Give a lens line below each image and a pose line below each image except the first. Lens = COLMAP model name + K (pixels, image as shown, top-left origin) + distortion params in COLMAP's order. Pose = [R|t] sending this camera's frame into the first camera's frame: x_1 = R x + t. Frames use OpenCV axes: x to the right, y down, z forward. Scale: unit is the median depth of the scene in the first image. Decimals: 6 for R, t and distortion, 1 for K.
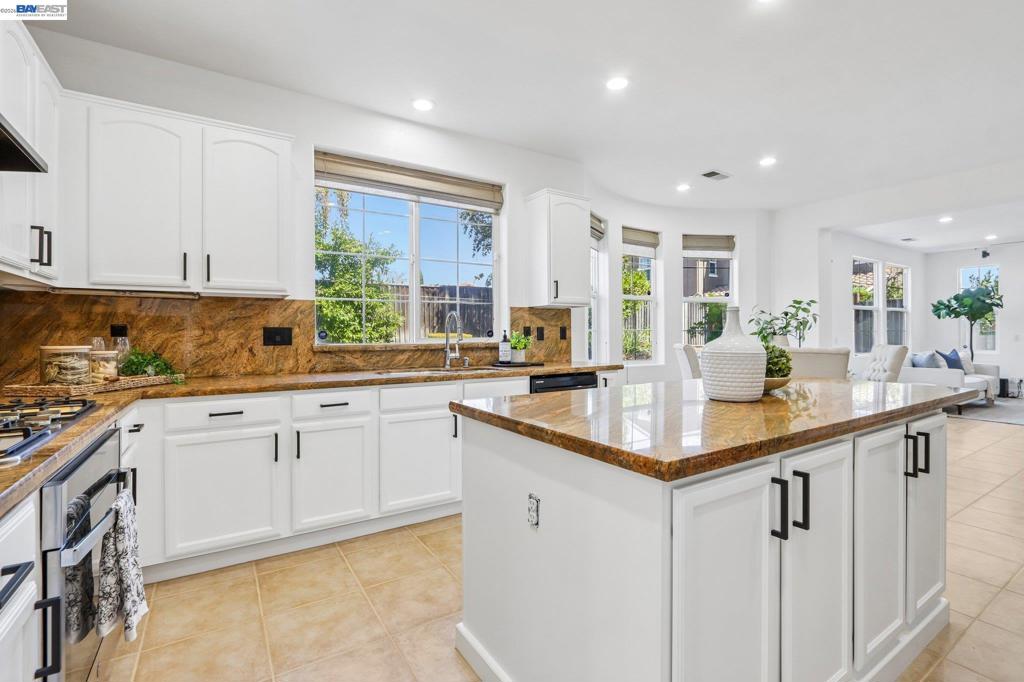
lens RADIAL K [[473.5, 0, 524.5], [0, 473.5, 337.9], [0, 0, 1]] dist [-0.013512, -0.000292]
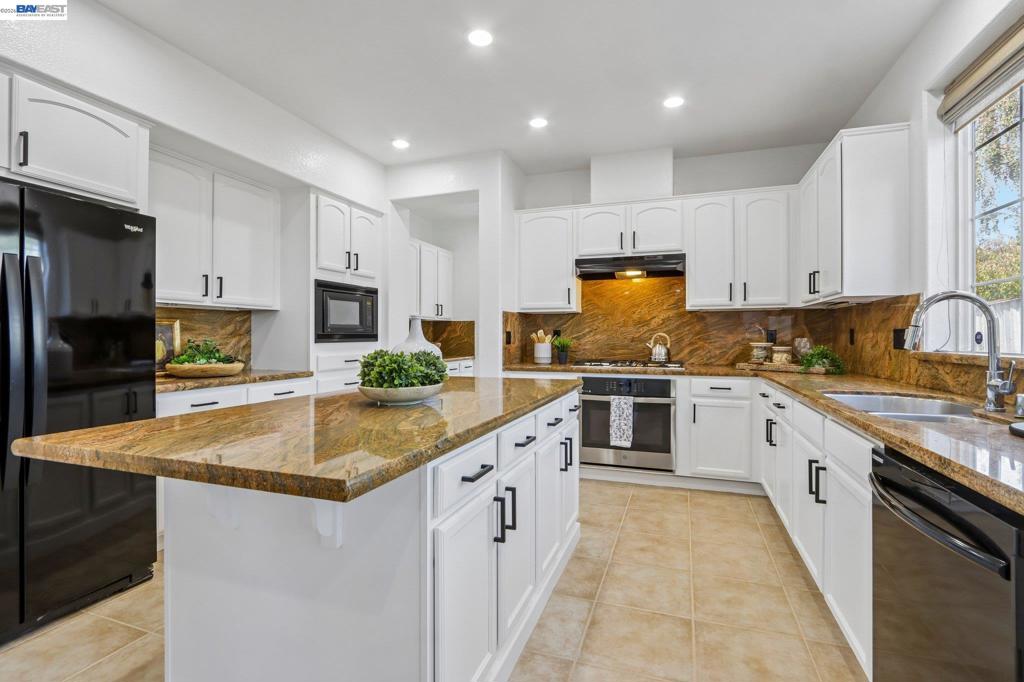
lens RADIAL K [[473.5, 0, 524.5], [0, 473.5, 337.9], [0, 0, 1]] dist [-0.013512, -0.000292]
pose [[-0.790093, 0.004406, -0.612971, 0.709046], [-0.004093, 0.999914, 0.012463, -0.017210], [0.612973, 0.012356, -0.790007, 1.572719]]
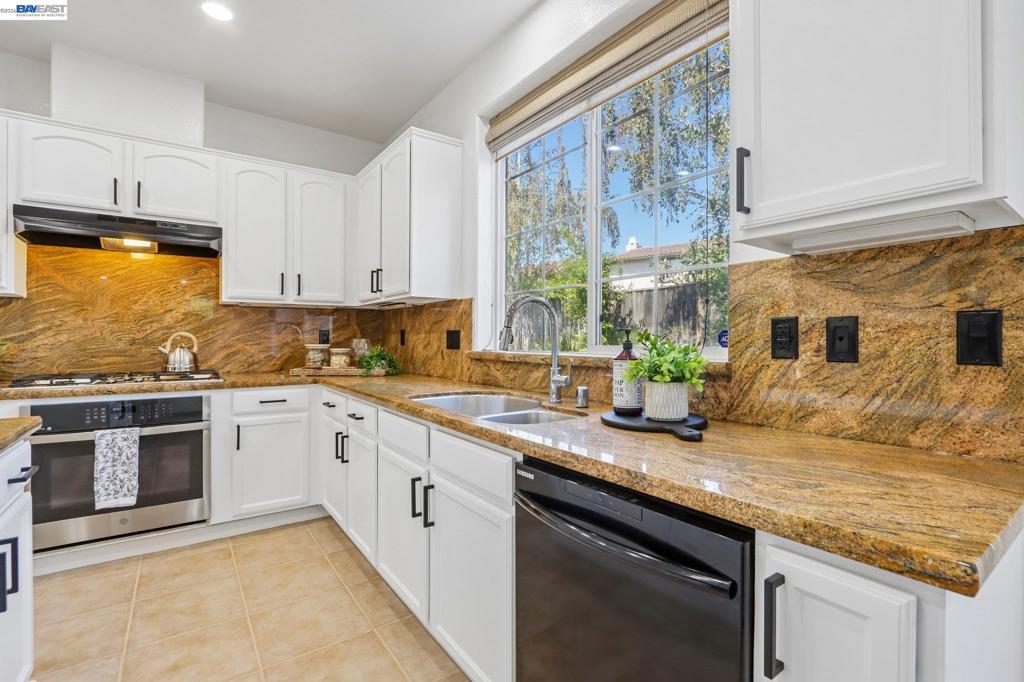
lens RADIAL K [[473.5, 0, 524.5], [0, 473.5, 337.9], [0, 0, 1]] dist [-0.013512, -0.000292]
pose [[0.041630, 0.003737, -0.999126, 0.540125], [-0.011305, 0.999931, 0.003269, -0.015095], [0.999069, 0.011159, 0.041669, 1.370143]]
